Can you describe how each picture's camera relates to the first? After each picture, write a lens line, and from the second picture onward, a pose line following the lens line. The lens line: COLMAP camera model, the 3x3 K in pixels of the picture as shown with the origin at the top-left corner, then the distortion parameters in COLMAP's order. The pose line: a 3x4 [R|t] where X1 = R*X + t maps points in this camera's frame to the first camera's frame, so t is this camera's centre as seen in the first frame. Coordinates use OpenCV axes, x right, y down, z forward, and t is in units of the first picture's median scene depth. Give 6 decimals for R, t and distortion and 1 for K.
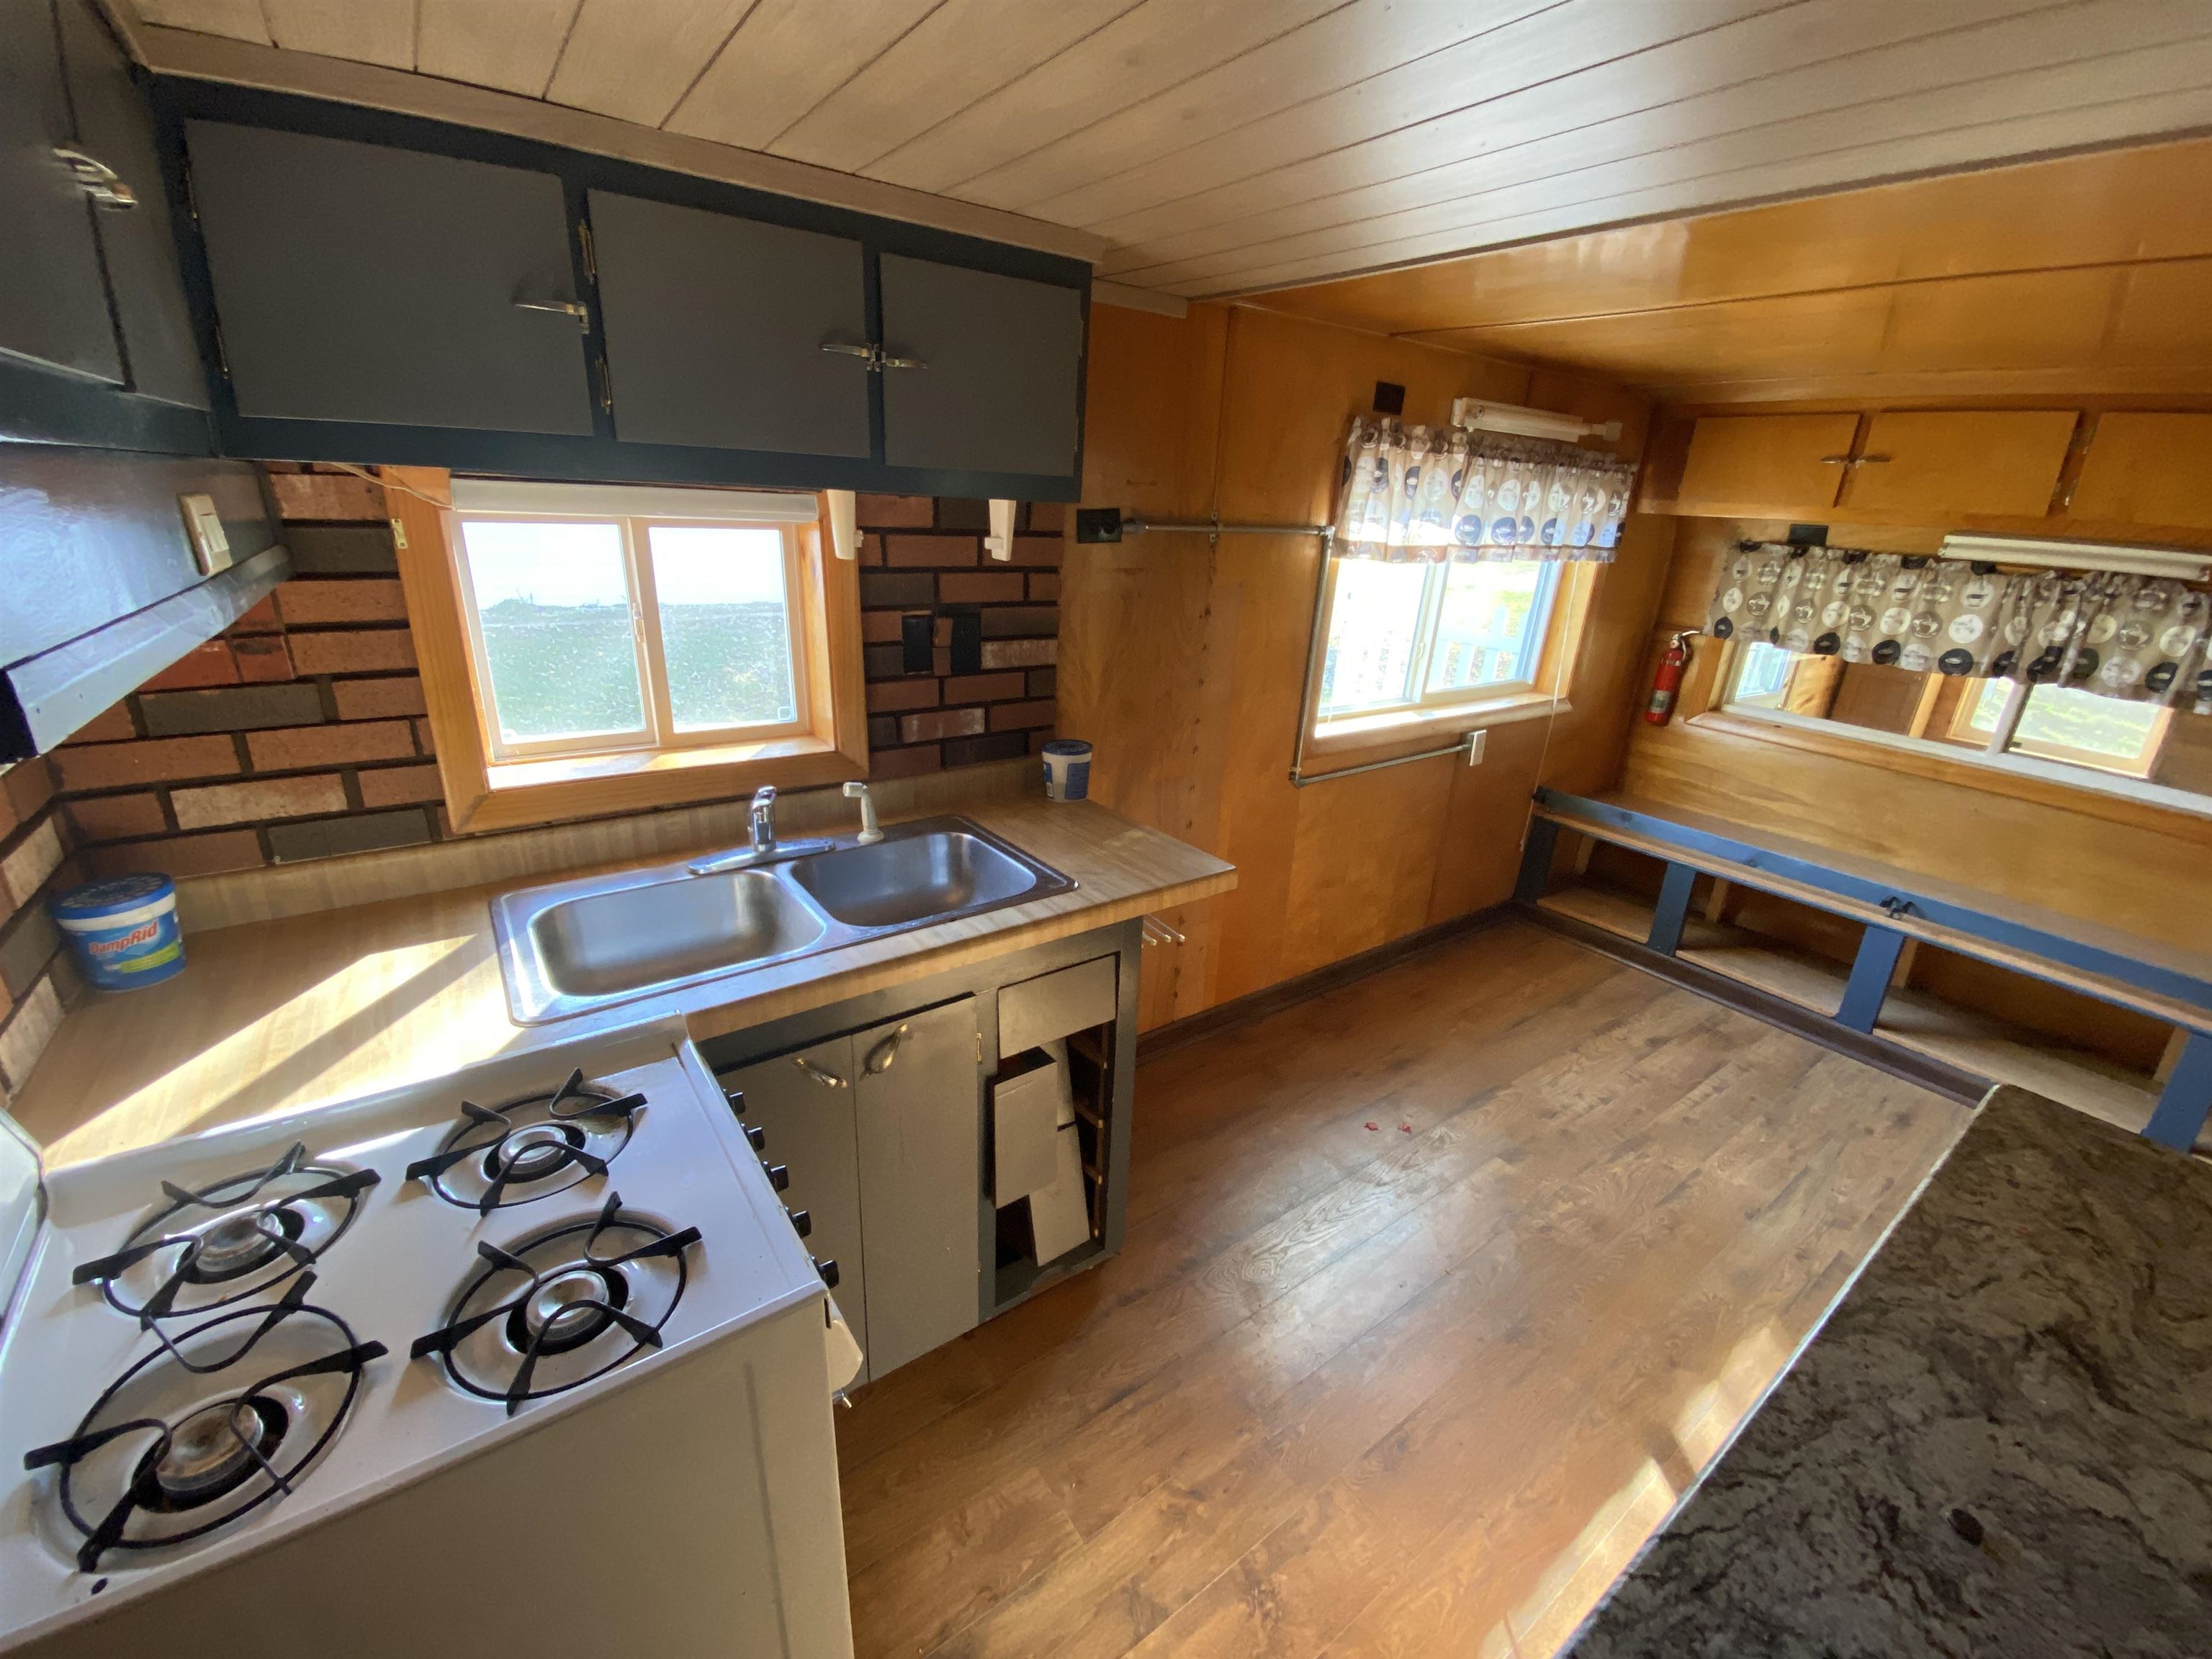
lens RADIAL K [[906.3, 0, 1095.0], [0, 906.3, 827.1], [0, 0, 1]] dist [0.001160, -0.000046]
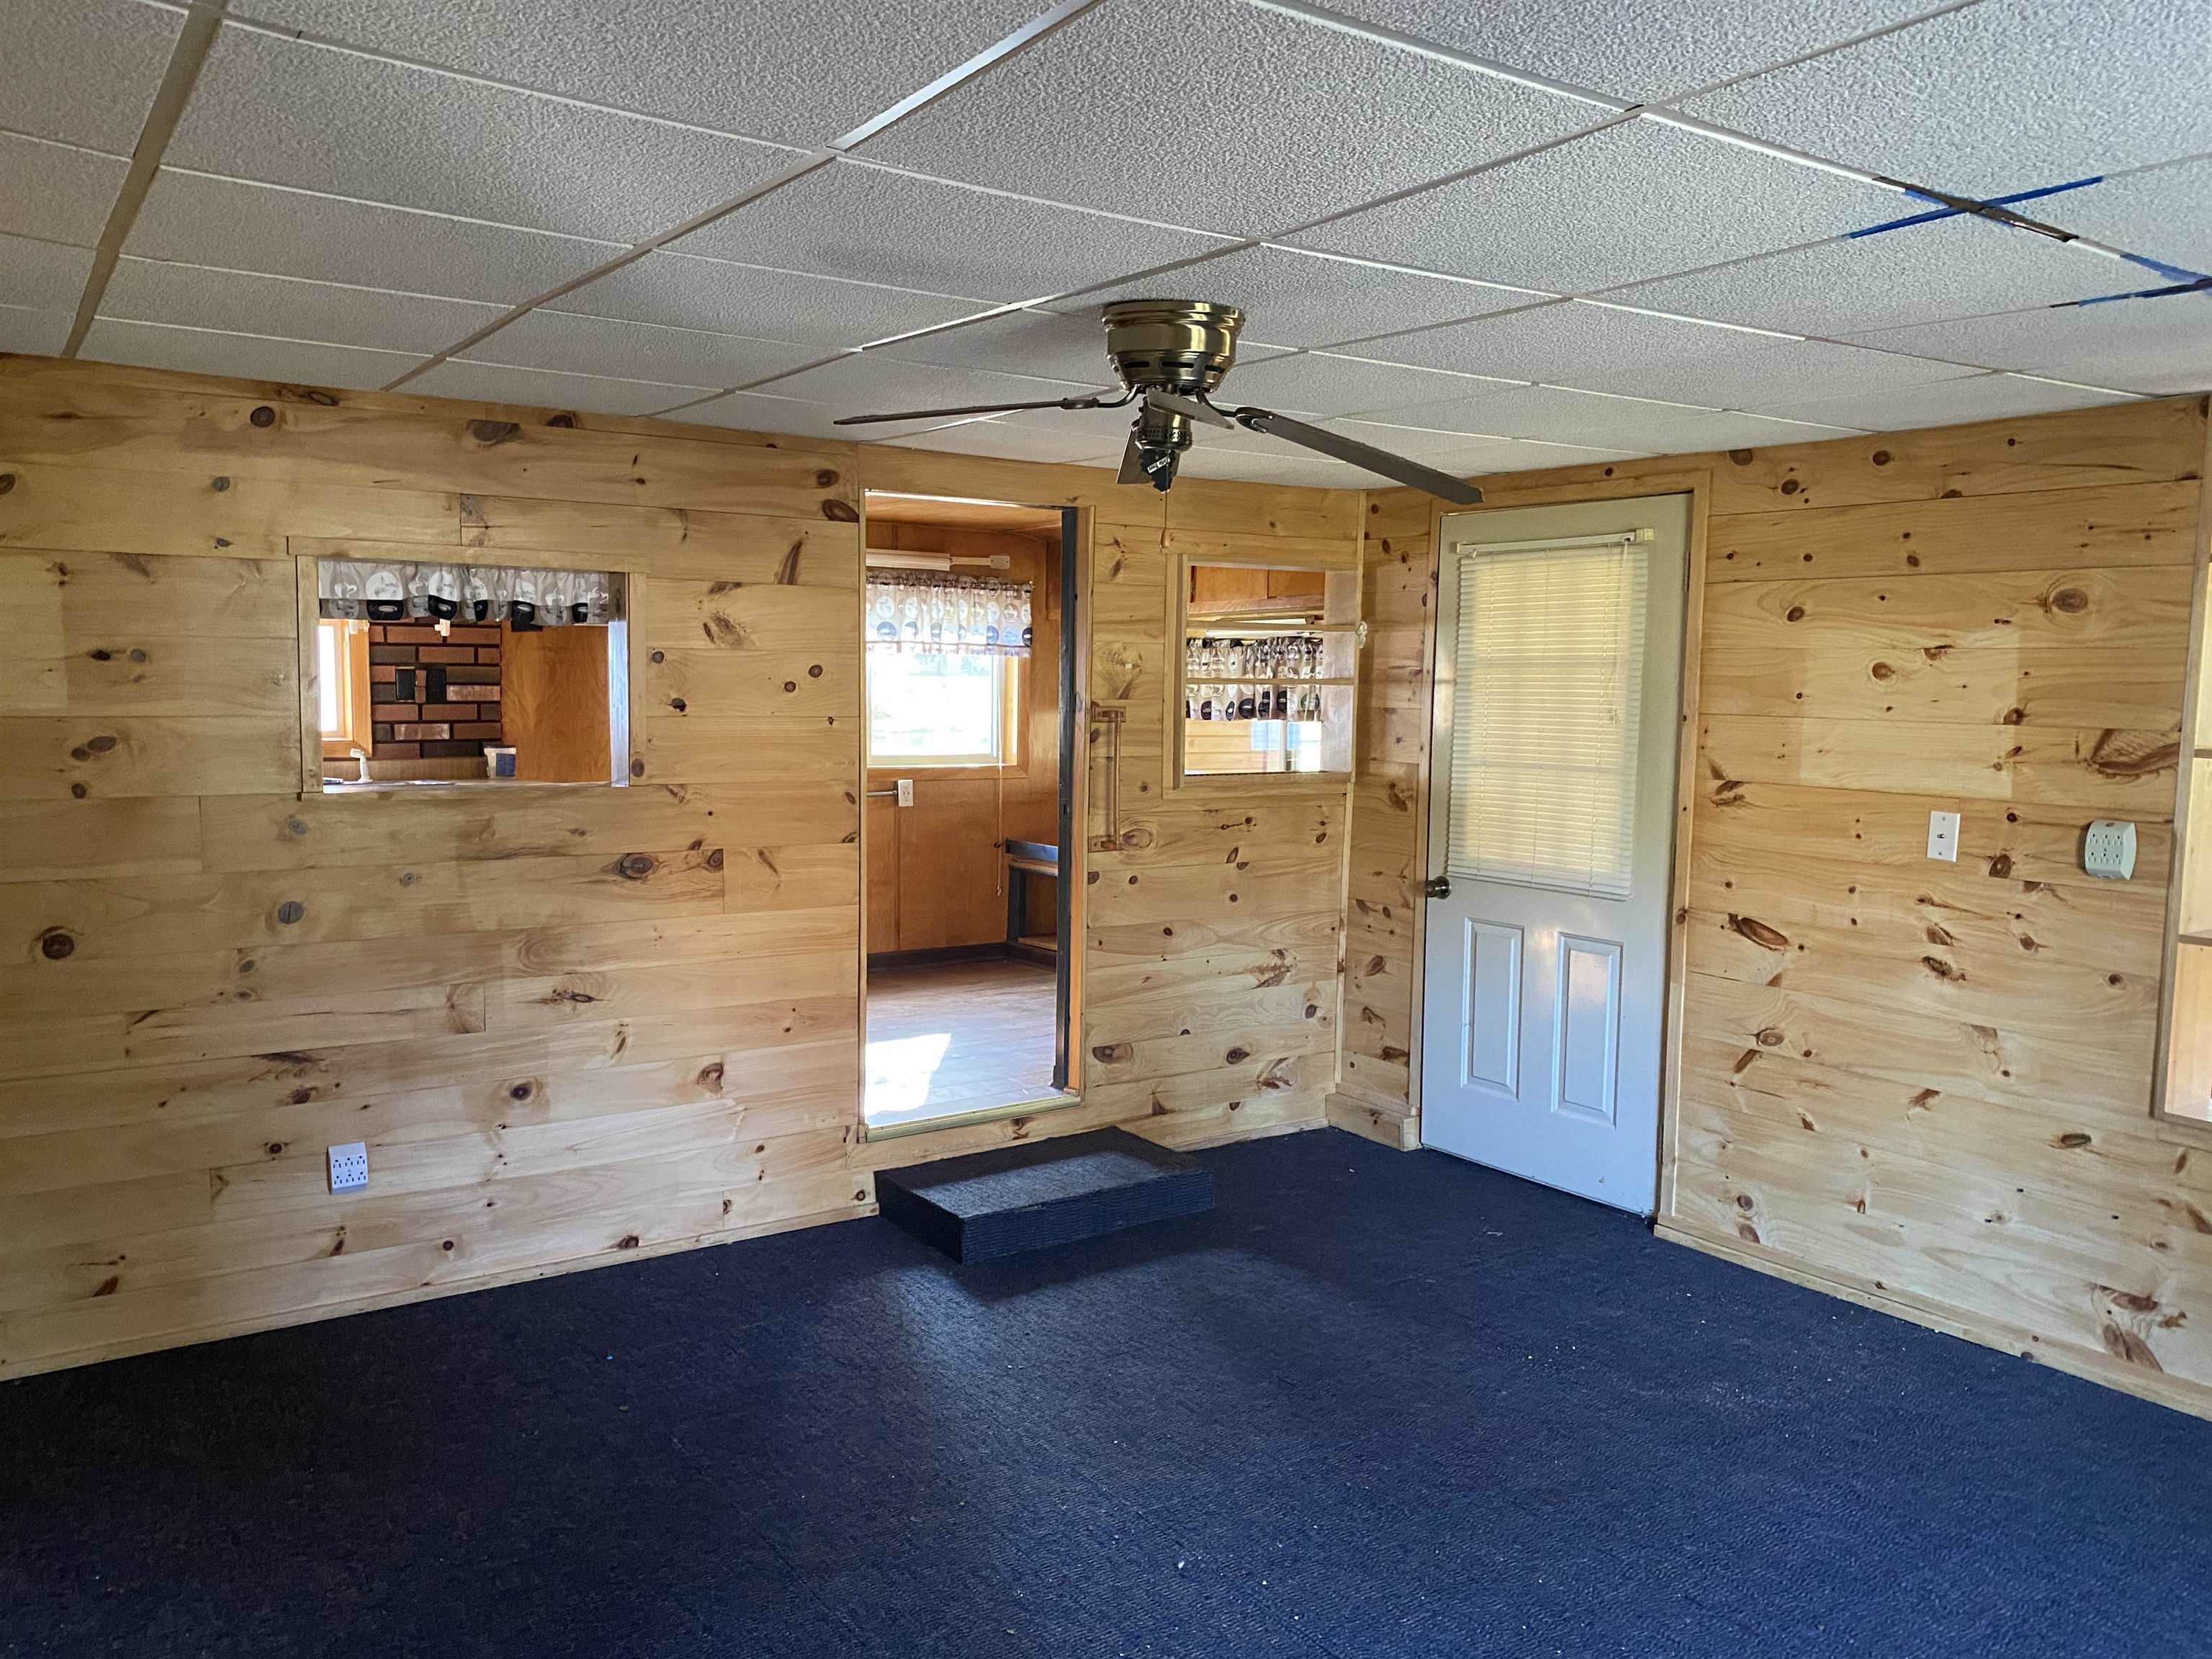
lens RADIAL K [[1682.7, 0, 1118.2], [0, 1682.7, 826.4], [0, 0, 1]] dist [0.065174, -0.020820]
pose [[0.999262, -0.035994, -0.013390, 1.156947], [0.030990, 0.961688, -0.272390, 0.952492], [0.022682, 0.271774, 0.962094, -1.969929]]
